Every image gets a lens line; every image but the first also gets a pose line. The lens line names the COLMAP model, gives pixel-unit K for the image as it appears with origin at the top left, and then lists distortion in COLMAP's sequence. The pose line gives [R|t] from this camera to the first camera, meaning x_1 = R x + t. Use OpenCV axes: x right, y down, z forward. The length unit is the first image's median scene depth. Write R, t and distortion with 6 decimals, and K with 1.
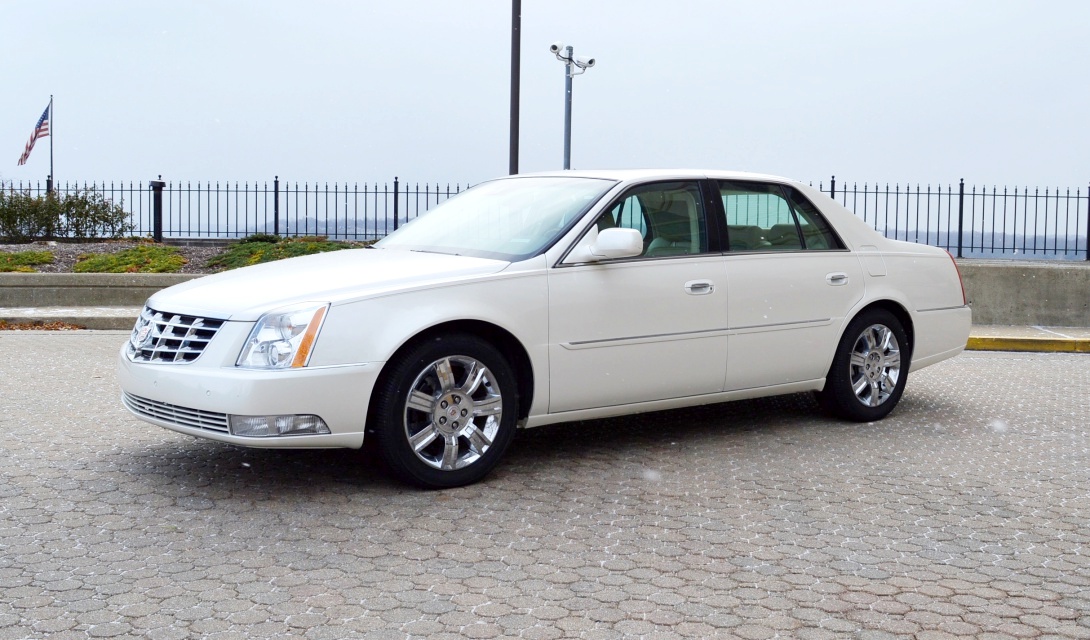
lens RADIAL K [[1119.1, 0, 591.2], [0, 1119.1, 318.6], [0, 0, 1]] dist [-0.086133, -0.000126]
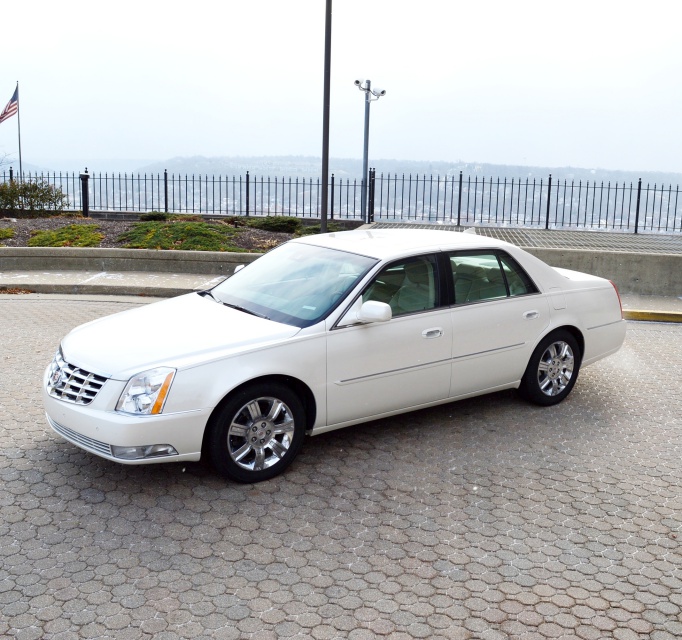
lens RADIAL K [[762.3, 0, 372.2], [0, 762.3, 320.2], [0, 0, 1]] dist [-0.085132, -0.003105]
pose [[0.999570, 0.016120, -0.024489, 0.044280], [-0.012988, 0.992314, 0.123061, -0.178527], [0.026285, -0.122690, 0.992097, 0.004737]]
